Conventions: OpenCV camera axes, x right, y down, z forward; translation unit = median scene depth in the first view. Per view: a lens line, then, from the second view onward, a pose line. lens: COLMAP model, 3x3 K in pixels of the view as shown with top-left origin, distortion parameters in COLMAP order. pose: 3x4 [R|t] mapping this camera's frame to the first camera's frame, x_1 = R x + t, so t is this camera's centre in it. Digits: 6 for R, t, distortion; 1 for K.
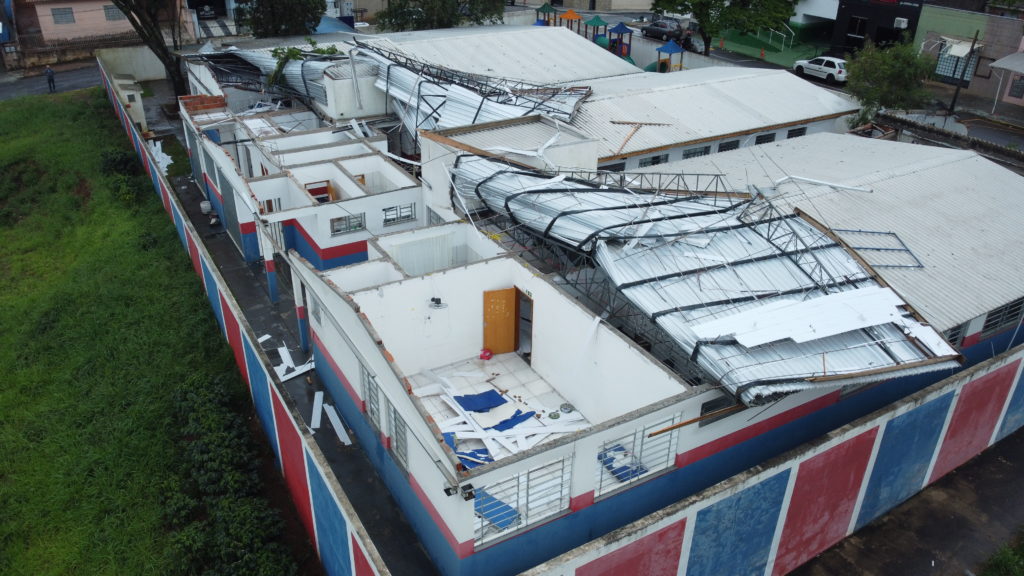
lens RADIAL K [[779.8, 0, 512.0], [0, 779.8, 288.0], [0, 0, 1]] dist [-0.000724, 0.002567]
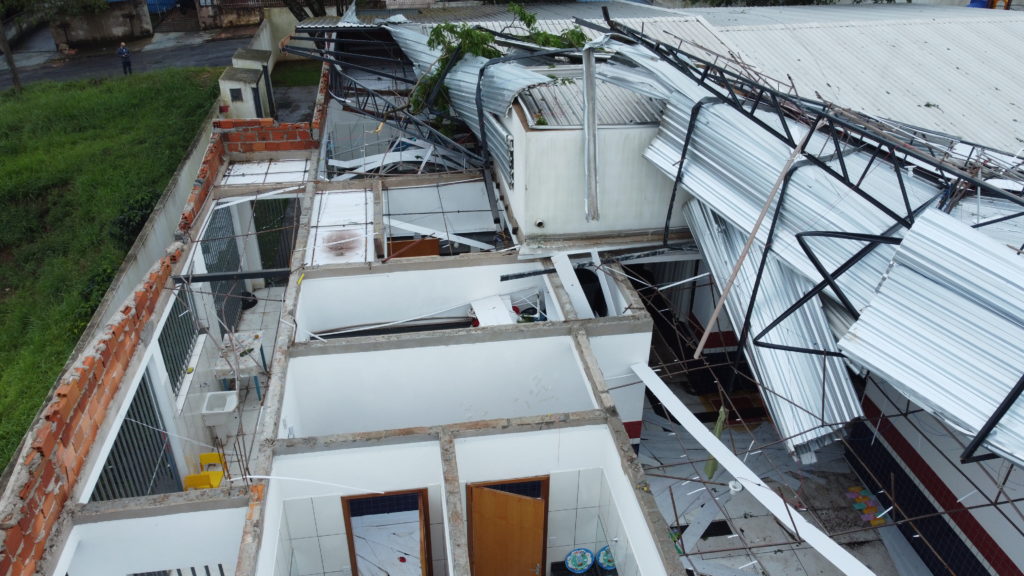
lens RADIAL K [[779.8, 0, 512.0], [0, 779.8, 288.0], [0, 0, 1]] dist [-0.000724, 0.002567]
pose [[0.931019, 0.171357, -0.322242, -0.105648], [-0.162481, 0.985208, 0.054460, -0.202070], [0.326807, 0.001655, 0.945090, 0.630309]]
